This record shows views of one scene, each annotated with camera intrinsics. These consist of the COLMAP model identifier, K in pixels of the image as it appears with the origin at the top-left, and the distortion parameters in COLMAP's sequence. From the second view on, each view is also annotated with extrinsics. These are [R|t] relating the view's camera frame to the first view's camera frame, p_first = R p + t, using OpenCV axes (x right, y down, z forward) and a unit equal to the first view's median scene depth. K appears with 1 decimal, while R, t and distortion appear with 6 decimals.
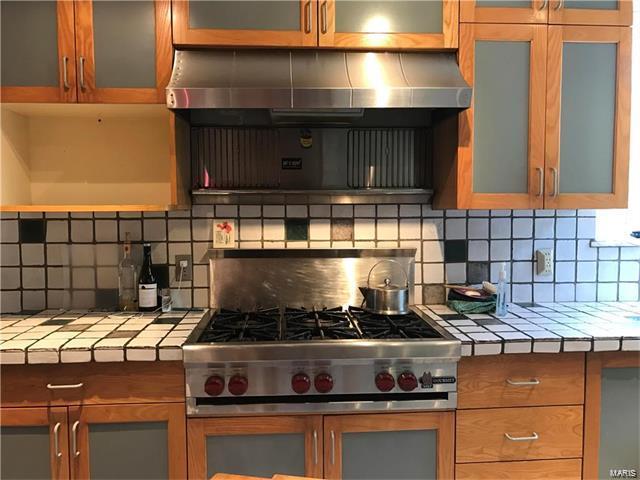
lens RADIAL K [[523.3, 0, 320.0], [0, 523.3, 240.0], [0, 0, 1]] dist [0.001212, -0.002601]
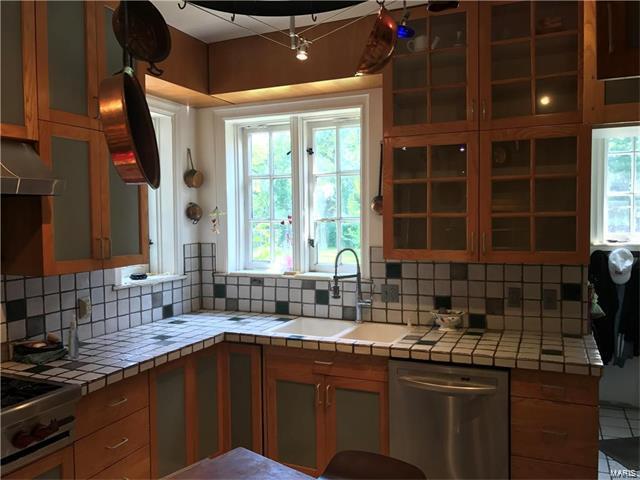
lens RADIAL K [[523.3, 0, 320.0], [0, 523.3, 240.0], [0, 0, 1]] dist [0.001212, -0.002601]
pose [[0.459317, -0.037802, 0.887468, -0.487513], [0.067307, 0.997703, 0.007662, -0.106458], [-0.885719, 0.056214, 0.460806, -0.091518]]
